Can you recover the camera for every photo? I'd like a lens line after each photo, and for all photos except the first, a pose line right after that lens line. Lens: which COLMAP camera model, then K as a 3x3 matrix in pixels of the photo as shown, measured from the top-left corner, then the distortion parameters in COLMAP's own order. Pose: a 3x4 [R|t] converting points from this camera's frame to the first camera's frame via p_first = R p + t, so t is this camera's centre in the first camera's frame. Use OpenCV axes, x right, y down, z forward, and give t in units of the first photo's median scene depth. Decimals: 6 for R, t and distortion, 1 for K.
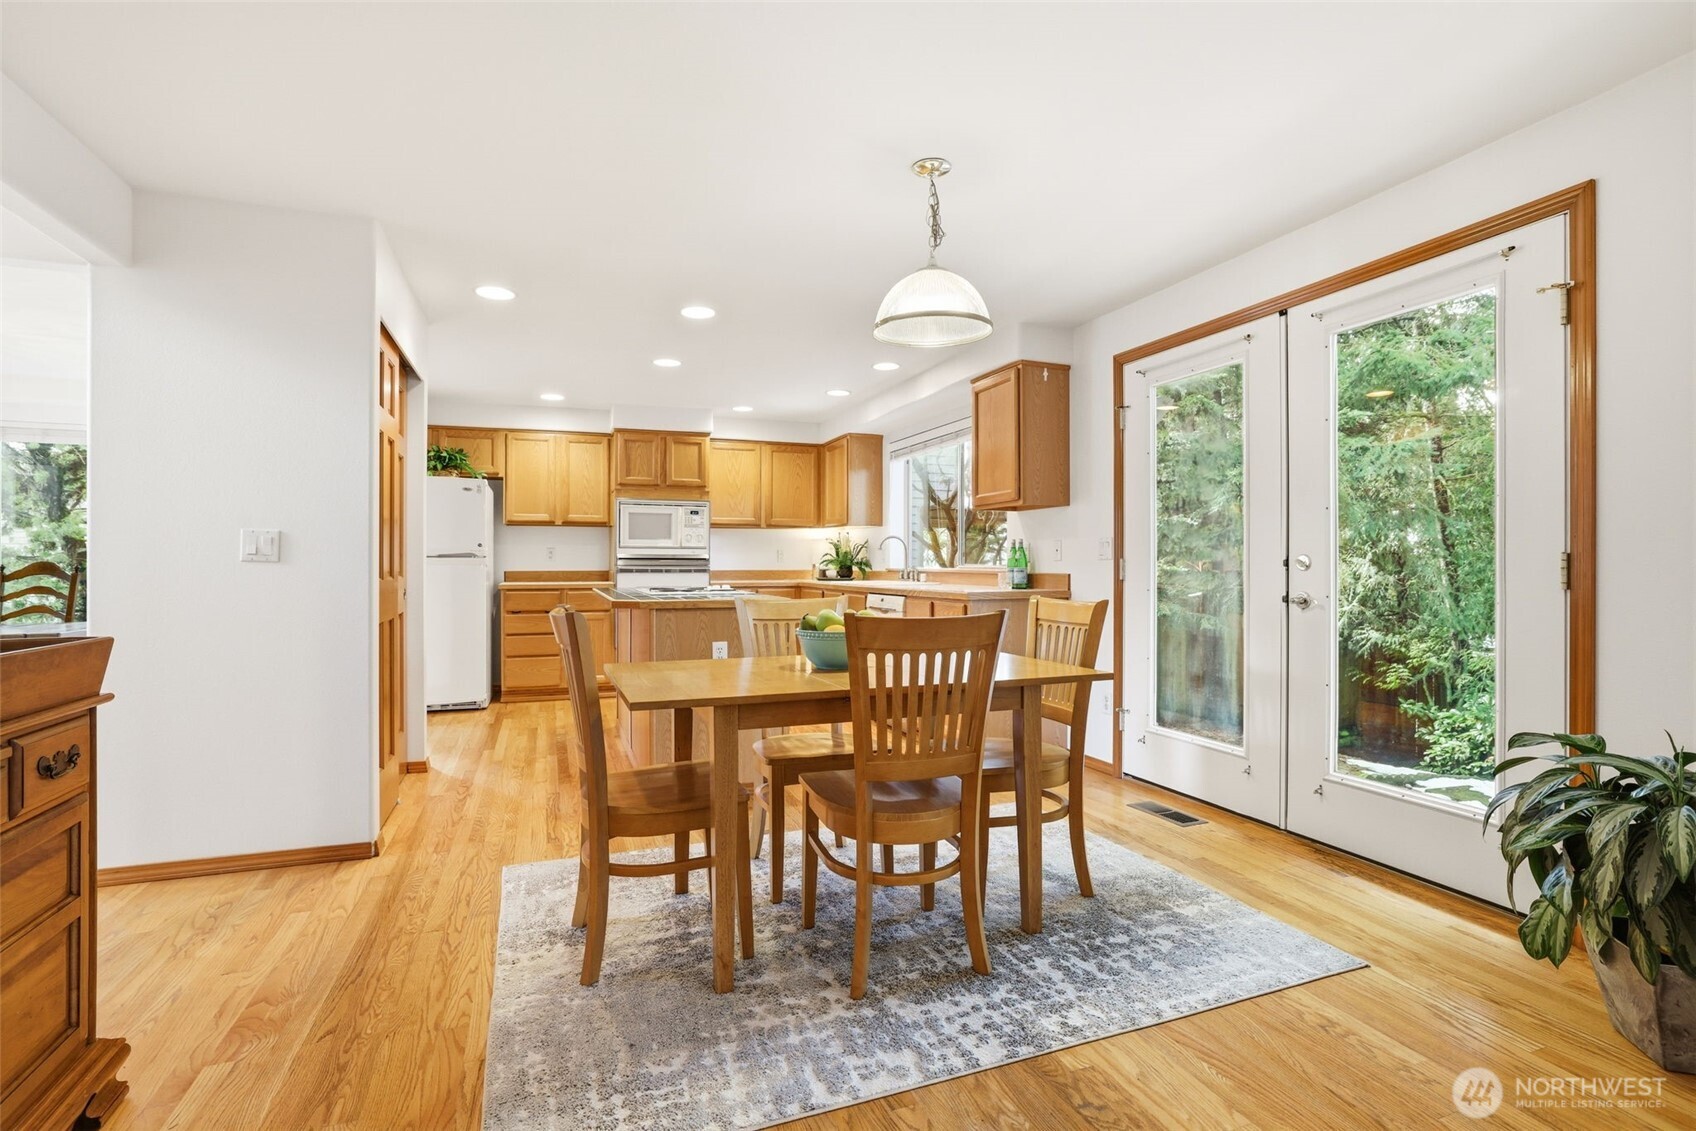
lens RADIAL K [[735.1, 0, 799.3], [0, 735.1, 565.4], [0, 0, 1]] dist [-0.027858, 0.002238]
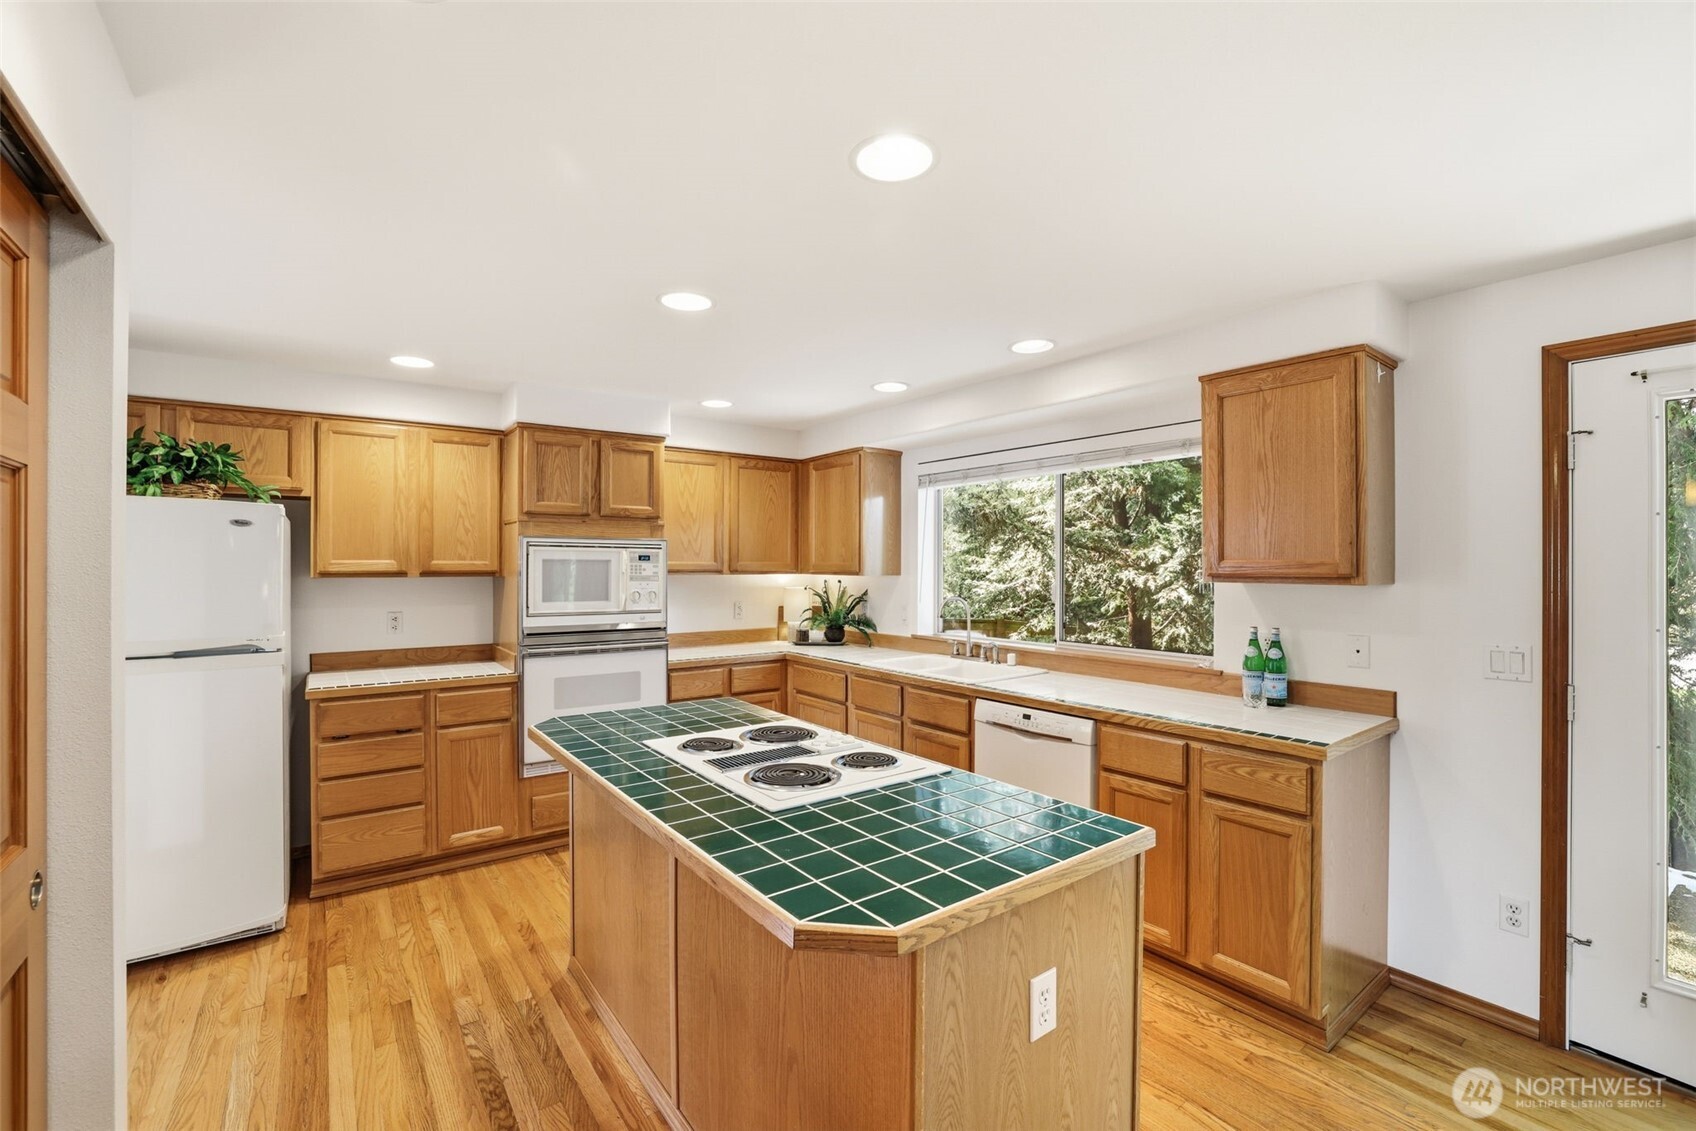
lens RADIAL K [[735.1, 0, 837.3], [0, 735.1, 572.1], [0, 0, 1]] dist [-0.027858, 0.002238]
pose [[0.960753, -0.002612, 0.277392, -0.160064], [0.004430, 0.999973, -0.005928, -0.054747], [-0.277369, 0.006924, 0.960739, 0.326888]]
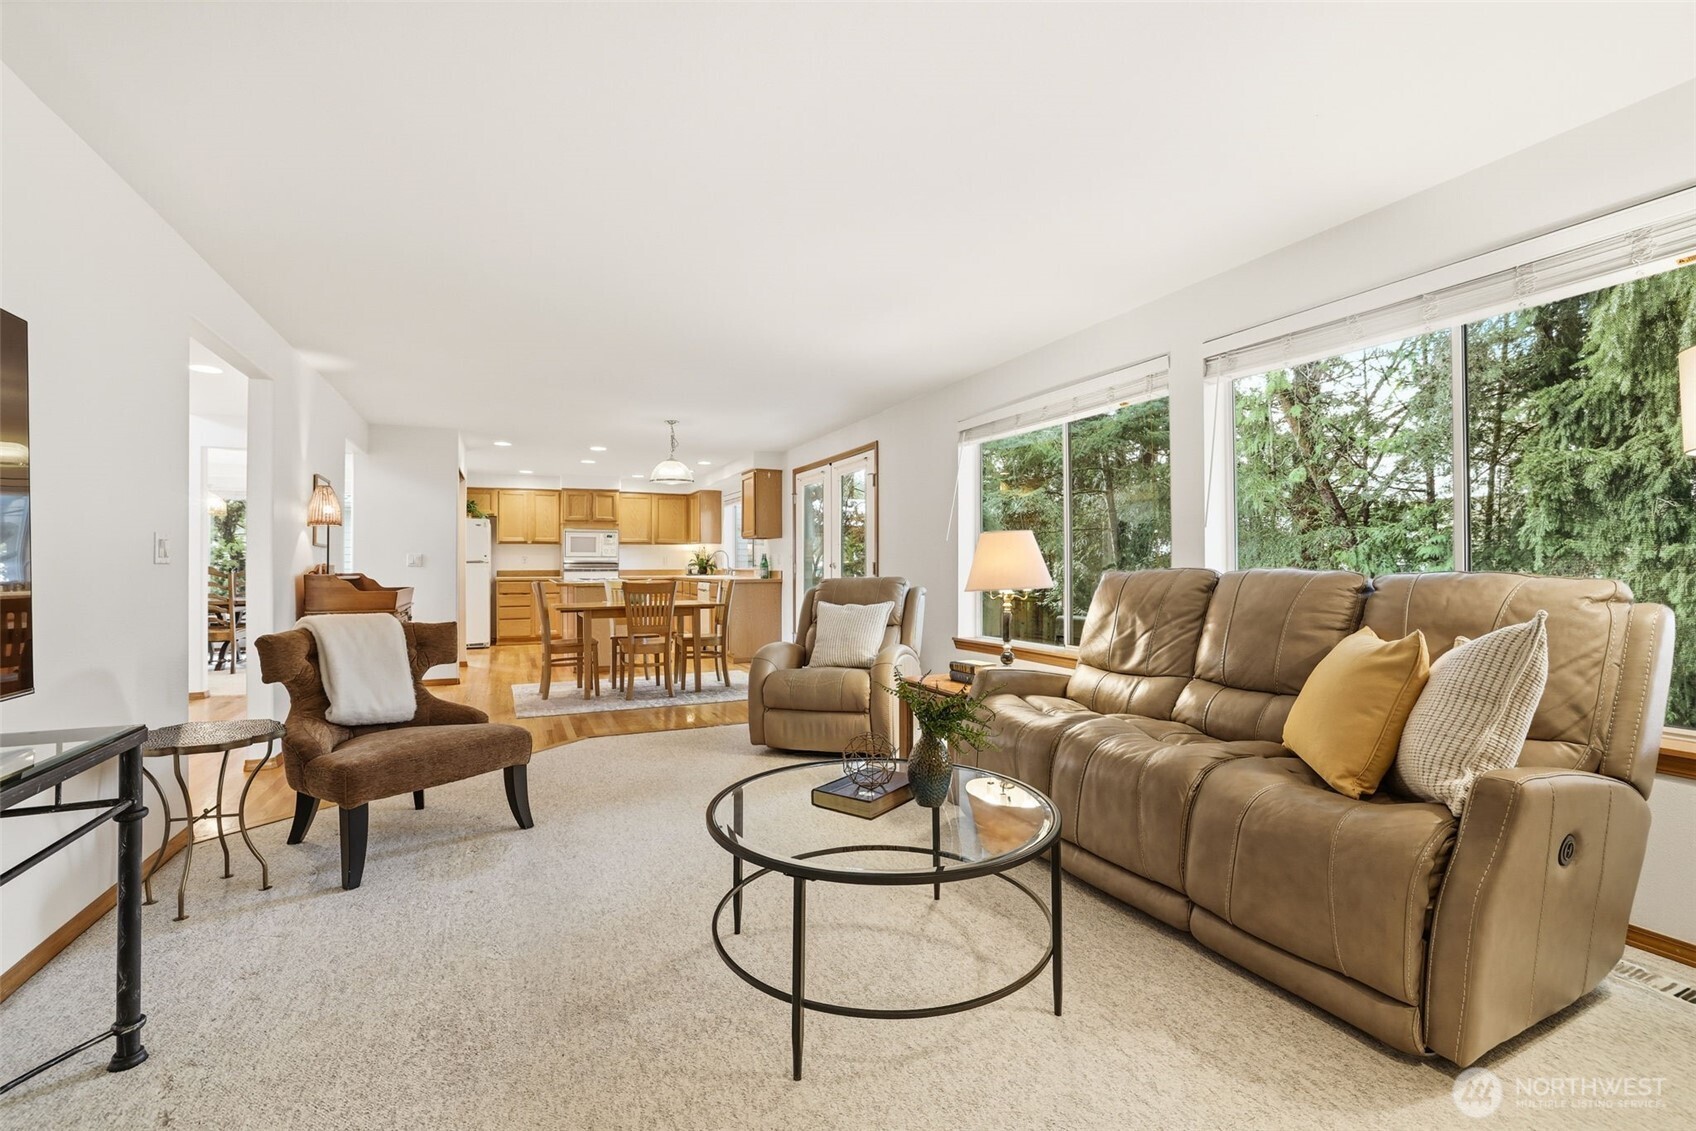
lens RADIAL K [[735.1, 0, 817.6], [0, 735.1, 559.9], [0, 0, 1]] dist [-0.027858, 0.002238]
pose [[0.997592, -0.002680, 0.069303, 0.227723], [0.003260, 0.999961, -0.008261, -0.000299], [-0.069278, 0.008467, 0.997561, -0.763123]]
